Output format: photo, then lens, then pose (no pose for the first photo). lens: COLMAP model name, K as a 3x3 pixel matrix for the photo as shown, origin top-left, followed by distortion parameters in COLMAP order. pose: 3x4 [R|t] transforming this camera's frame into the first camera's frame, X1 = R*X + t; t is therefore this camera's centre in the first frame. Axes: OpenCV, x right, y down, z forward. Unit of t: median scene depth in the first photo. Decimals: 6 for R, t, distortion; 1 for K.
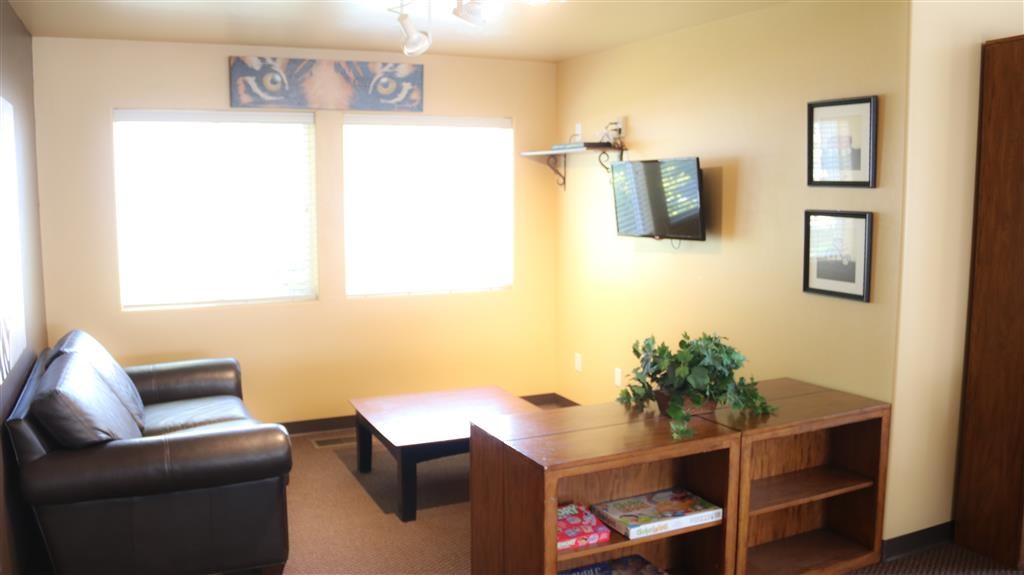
lens RADIAL K [[859.2, 0, 515.8], [0, 859.2, 280.7], [0, 0, 1]] dist [-0.096954, 0.006614]
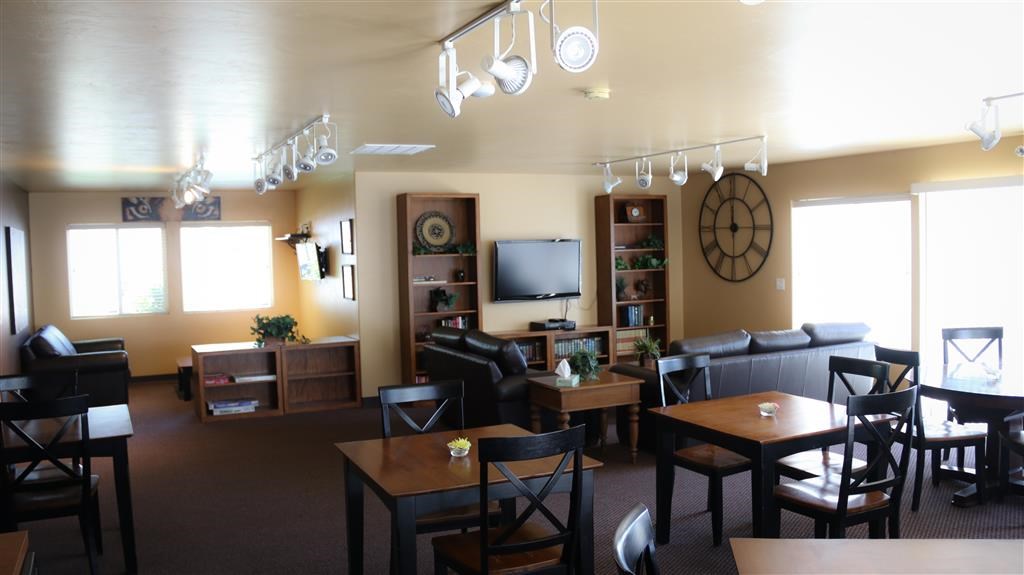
lens RADIAL K [[889.0, 0, 513.2], [0, 889.0, 285.6], [0, 0, 1]] dist [-0.100631, 0.051522]
pose [[0.999857, -0.016668, 0.002996, 0.624758], [0.016812, 0.998231, -0.057027, 0.095408], [-0.002040, 0.057069, 0.998368, -1.163806]]
